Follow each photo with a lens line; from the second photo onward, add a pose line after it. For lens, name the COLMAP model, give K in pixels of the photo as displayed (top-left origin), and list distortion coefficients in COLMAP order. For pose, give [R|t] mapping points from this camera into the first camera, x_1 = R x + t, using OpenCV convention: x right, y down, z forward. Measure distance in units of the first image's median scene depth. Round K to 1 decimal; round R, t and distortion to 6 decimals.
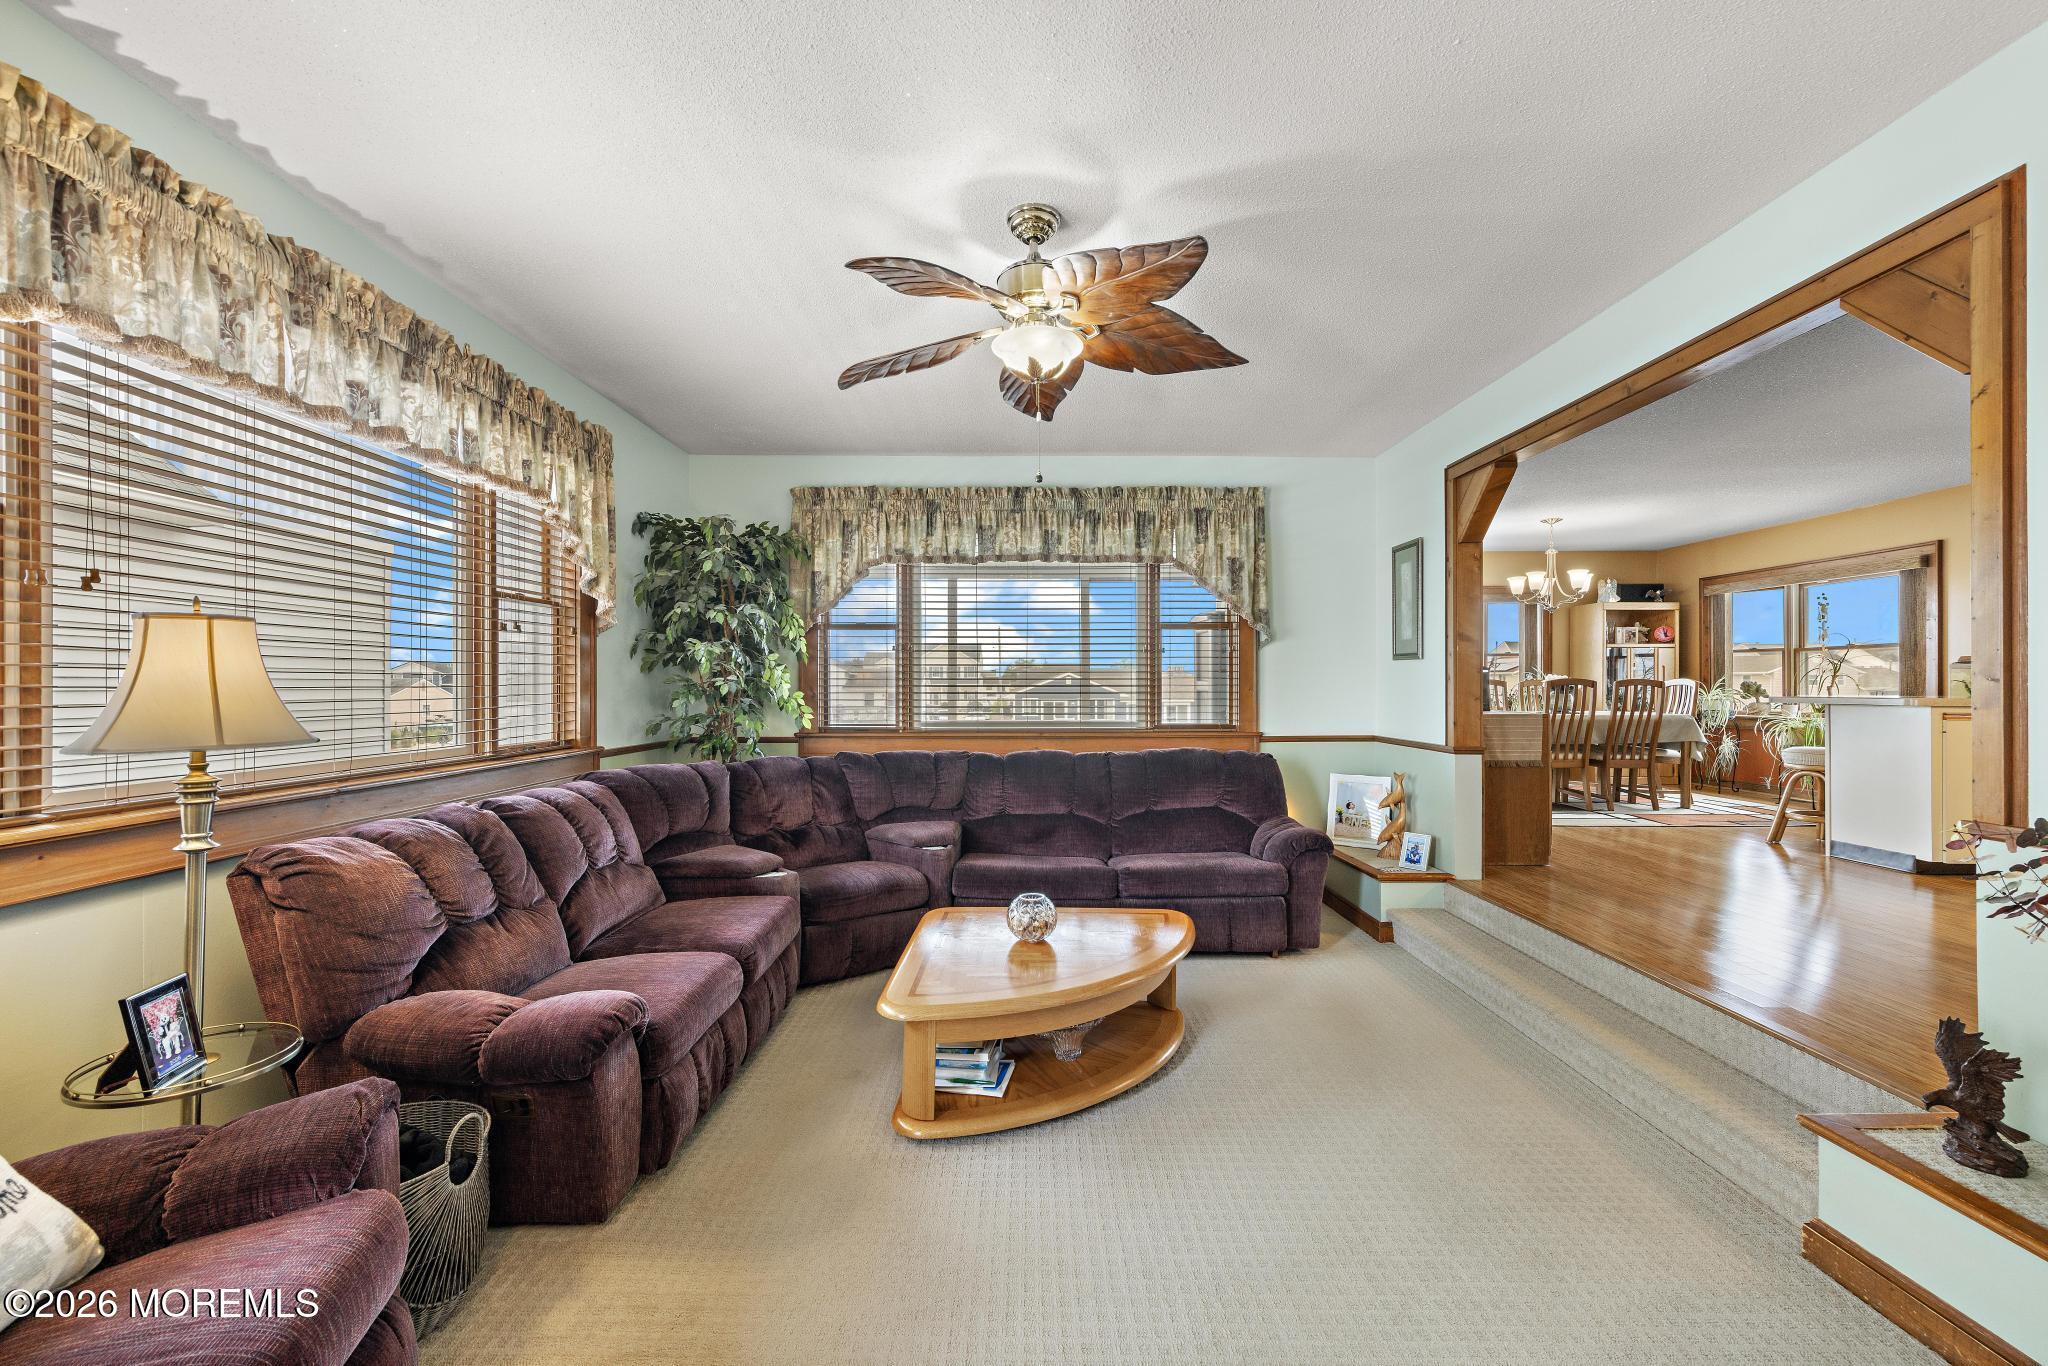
lens RADIAL K [[839.9, 0, 1027.3], [0, 839.9, 685.6], [0, 0, 1]] dist [0.000474, 0.000136]
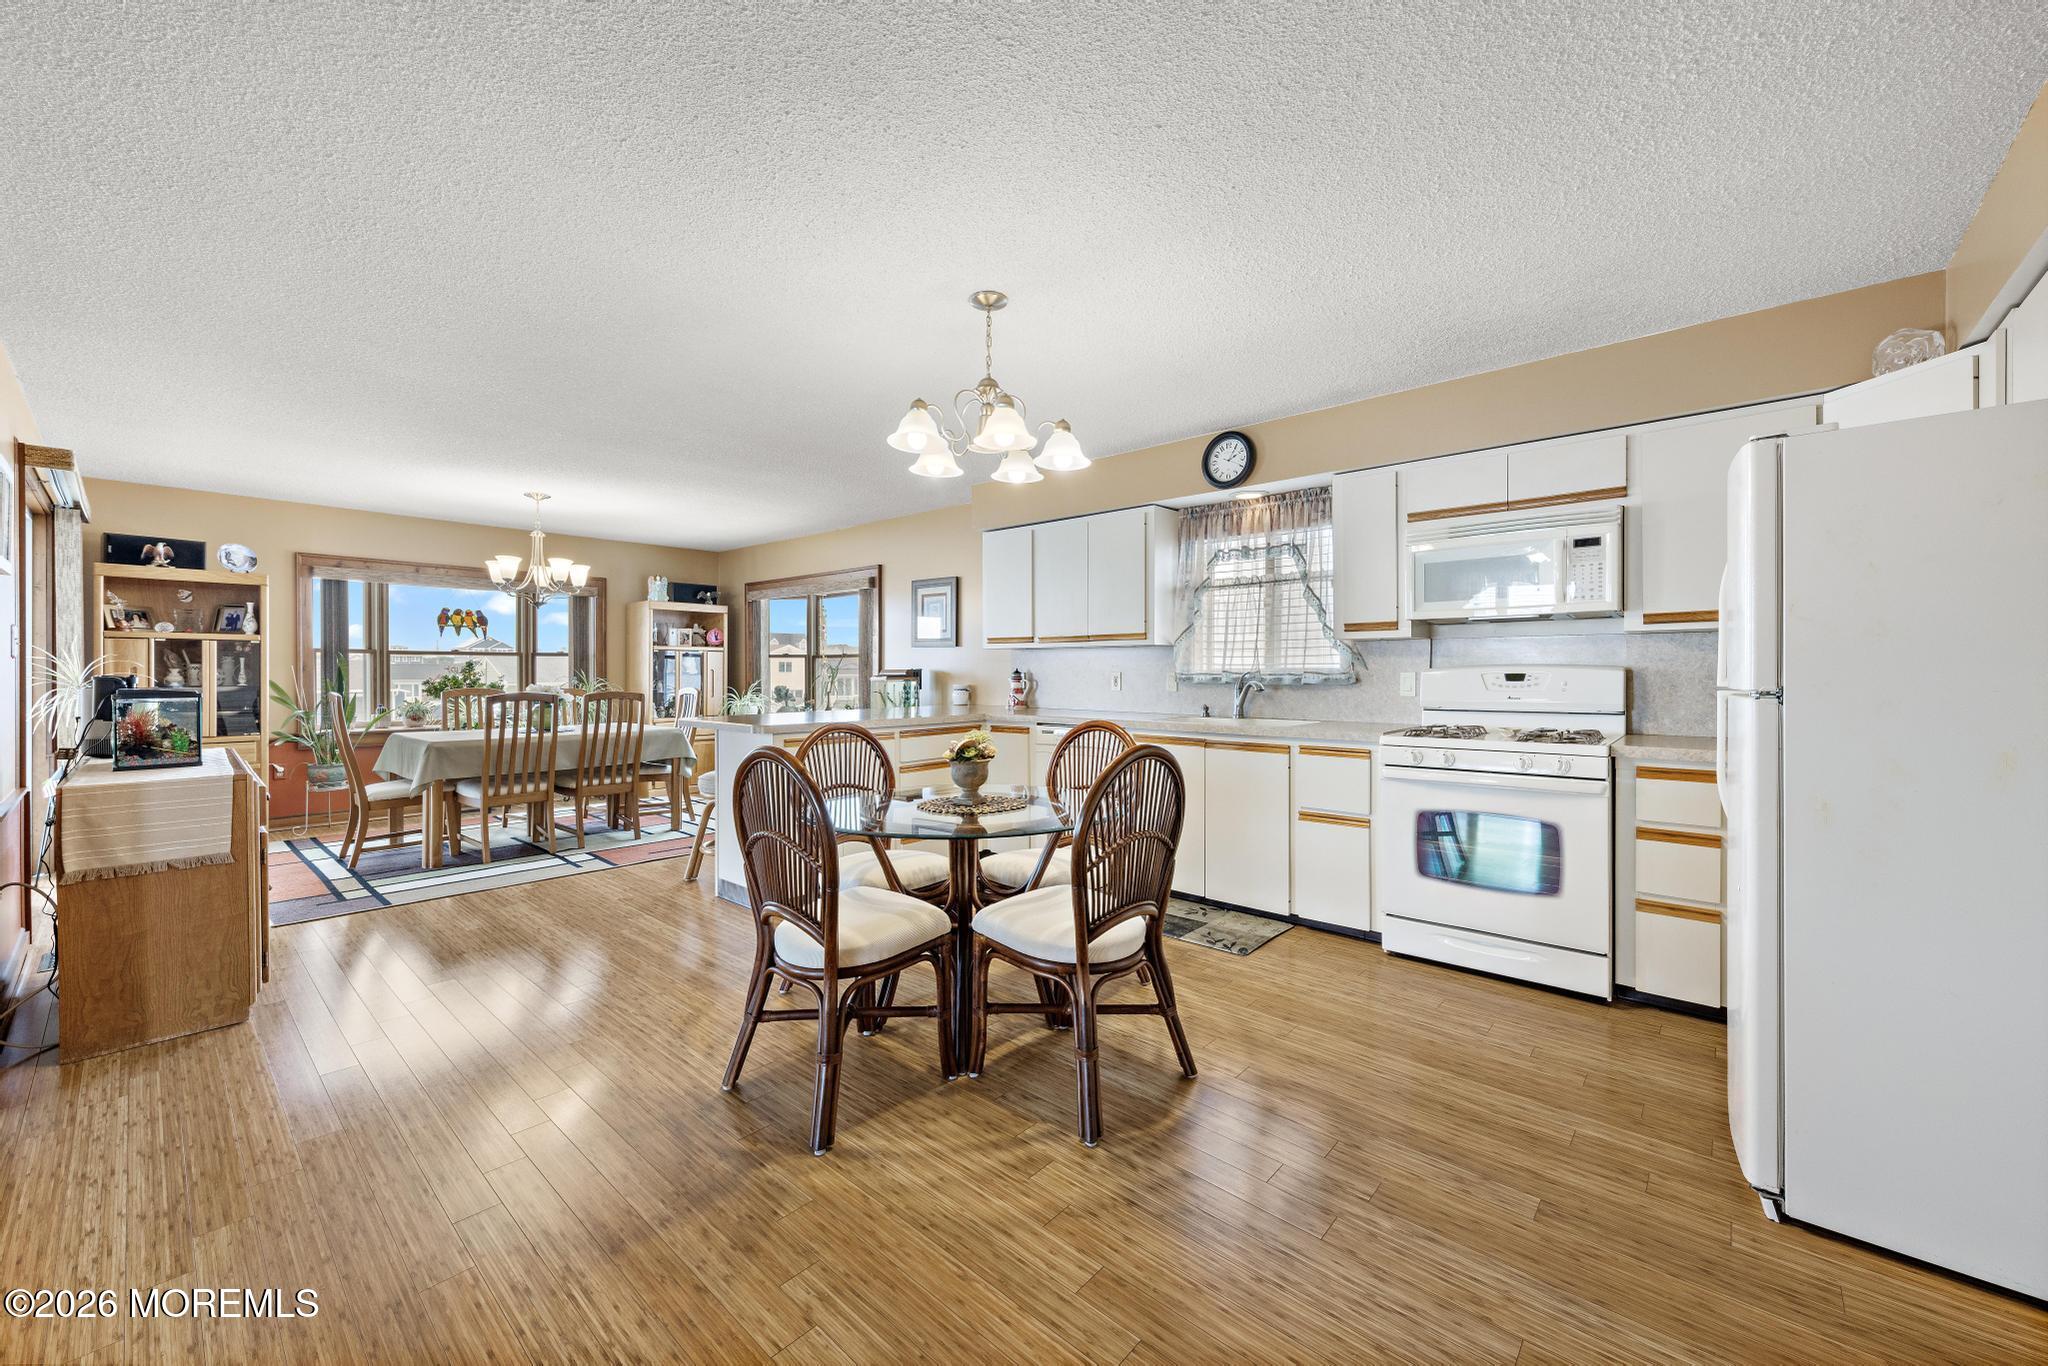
lens RADIAL K [[792.5, 0, 1038.3], [0, 792.5, 668.6], [0, 0, 1]] dist [-0.001791, -0.000153]
pose [[0.649928, 0.002645, 0.759991, 0.326550], [-0.000755, 0.999996, -0.002835, -0.023840], [-0.759996, 0.001268, 0.649927, 0.114266]]
